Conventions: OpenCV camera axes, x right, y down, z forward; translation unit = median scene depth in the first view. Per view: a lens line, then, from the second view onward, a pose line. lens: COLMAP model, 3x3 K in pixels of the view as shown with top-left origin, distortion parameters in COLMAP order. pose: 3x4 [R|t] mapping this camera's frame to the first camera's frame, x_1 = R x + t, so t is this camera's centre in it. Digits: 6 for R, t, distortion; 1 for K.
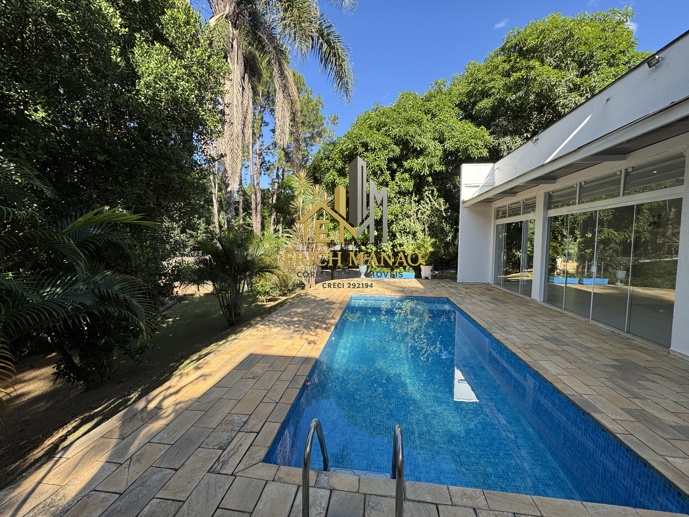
lens RADIAL K [[275.3, 0, 347.0], [0, 275.3, 259.1], [0, 0, 1]] dist [0.001850, 0.000257]
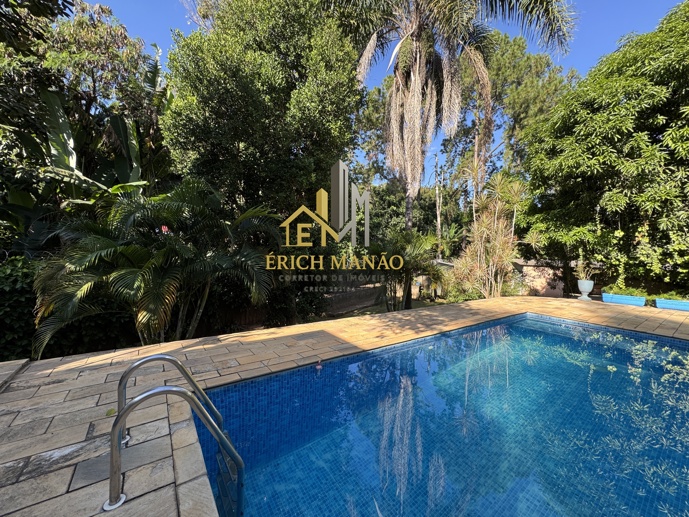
lens RADIAL K [[275.3, 0, 348.0], [0, 275.3, 257.1], [0, 0, 1]] dist [0.001850, 0.000257]
pose [[0.687056, 0.025904, -0.726143, 0.150533], [-0.073794, 0.996685, -0.034267, 0.032464], [0.722848, 0.077128, 0.686689, 0.112553]]
